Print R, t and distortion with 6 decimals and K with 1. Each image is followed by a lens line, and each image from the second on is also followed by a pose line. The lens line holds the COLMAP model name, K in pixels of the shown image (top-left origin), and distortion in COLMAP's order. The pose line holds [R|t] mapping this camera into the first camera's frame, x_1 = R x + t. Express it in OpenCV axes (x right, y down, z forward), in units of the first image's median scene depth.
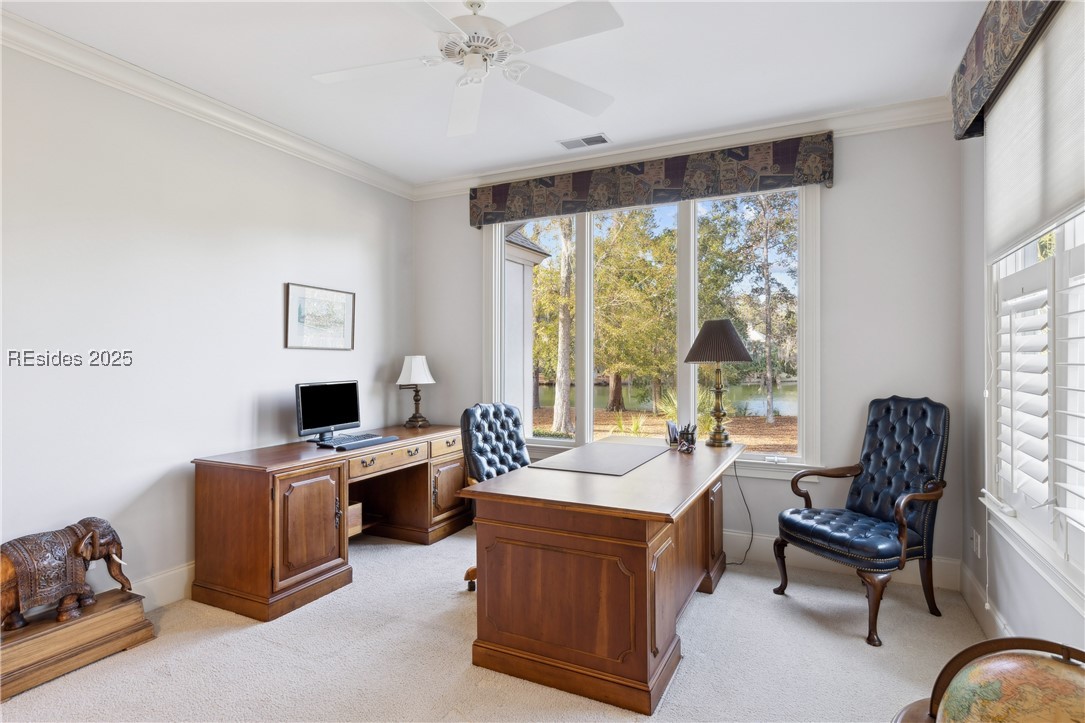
lens RADIAL K [[566.3, 0, 542.5], [0, 566.3, 345.6], [0, 0, 1]] dist [-0.000055, -0.000043]
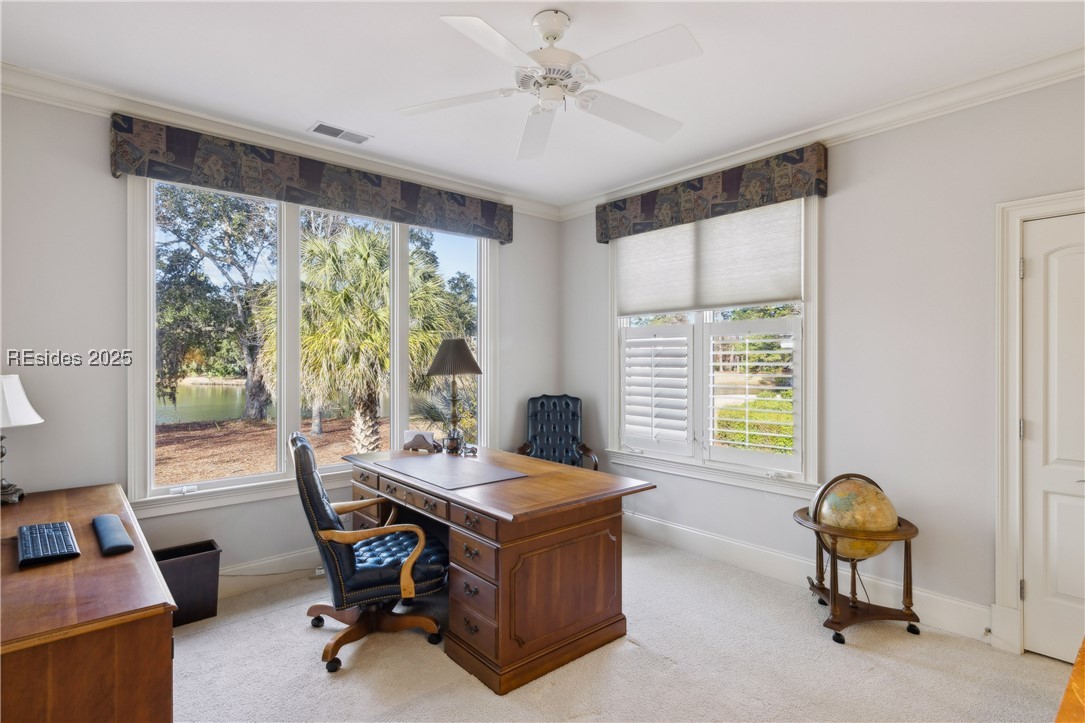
lens RADIAL K [[552.6, 0, 540.4], [0, 552.6, 351.9], [0, 0, 1]] dist [0.004417, 0.000011]
pose [[0.383500, 0.011939, 0.923464, -0.633778], [-0.018678, 0.999812, -0.005169, -0.014541], [-0.923352, -0.015267, 0.383651, 0.377748]]
